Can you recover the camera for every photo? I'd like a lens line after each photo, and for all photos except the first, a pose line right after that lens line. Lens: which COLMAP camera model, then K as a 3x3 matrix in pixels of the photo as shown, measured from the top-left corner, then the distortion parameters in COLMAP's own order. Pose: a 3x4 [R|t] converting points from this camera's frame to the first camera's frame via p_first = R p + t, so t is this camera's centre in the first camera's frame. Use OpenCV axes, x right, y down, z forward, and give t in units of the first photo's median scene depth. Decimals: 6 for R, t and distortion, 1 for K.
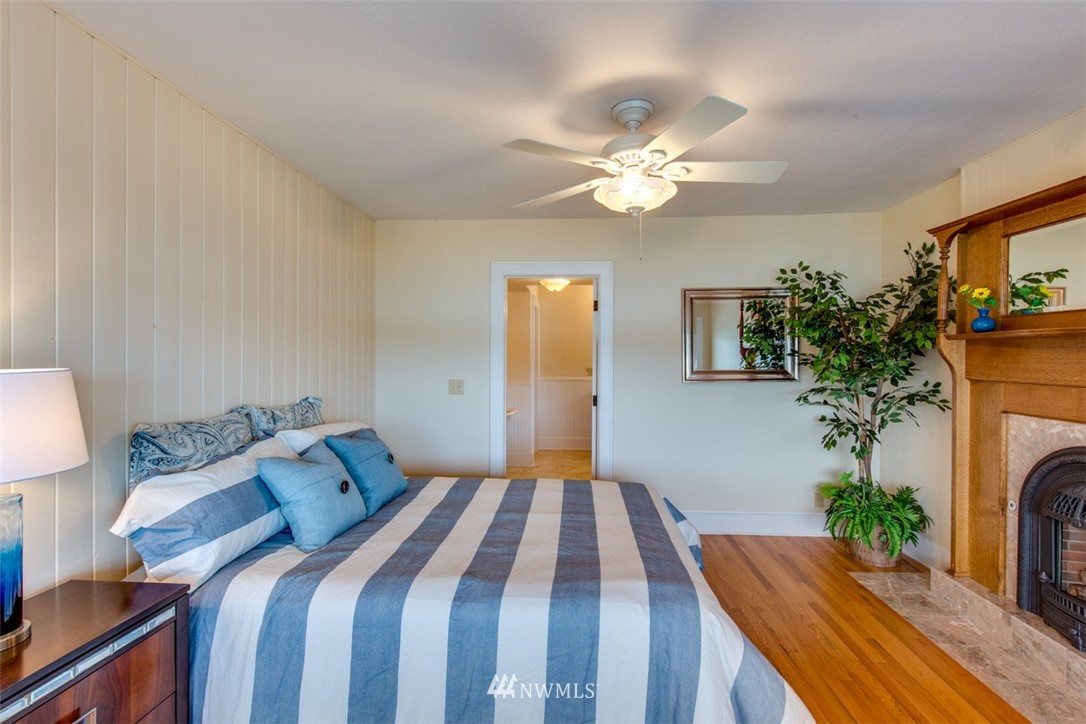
lens RADIAL K [[508.5, 0, 548.1], [0, 508.5, 358.9], [0, 0, 1]] dist [0.000555, 0.000114]
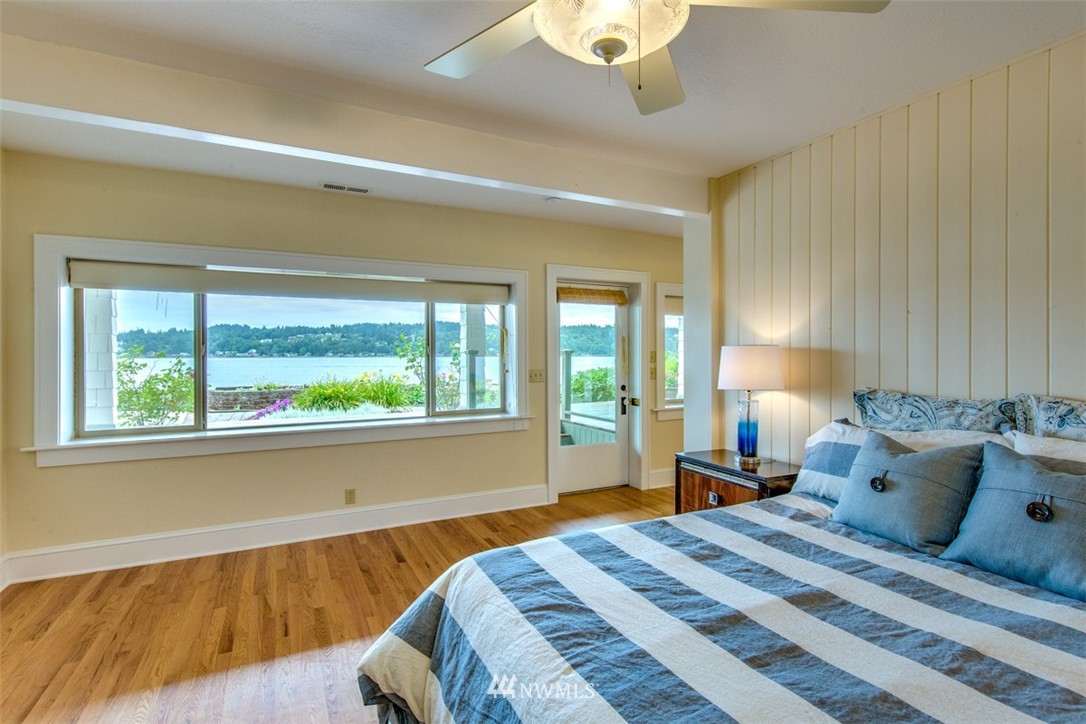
lens RADIAL K [[508.5, 0, 544.6], [0, 508.5, 358.6], [0, 0, 1]] dist [0.000555, 0.000114]
pose [[-0.861024, 0.003225, -0.508555, 0.544452], [-0.003318, 0.999923, 0.011959, 0.034963], [0.508554, 0.011985, -0.860947, 1.538143]]
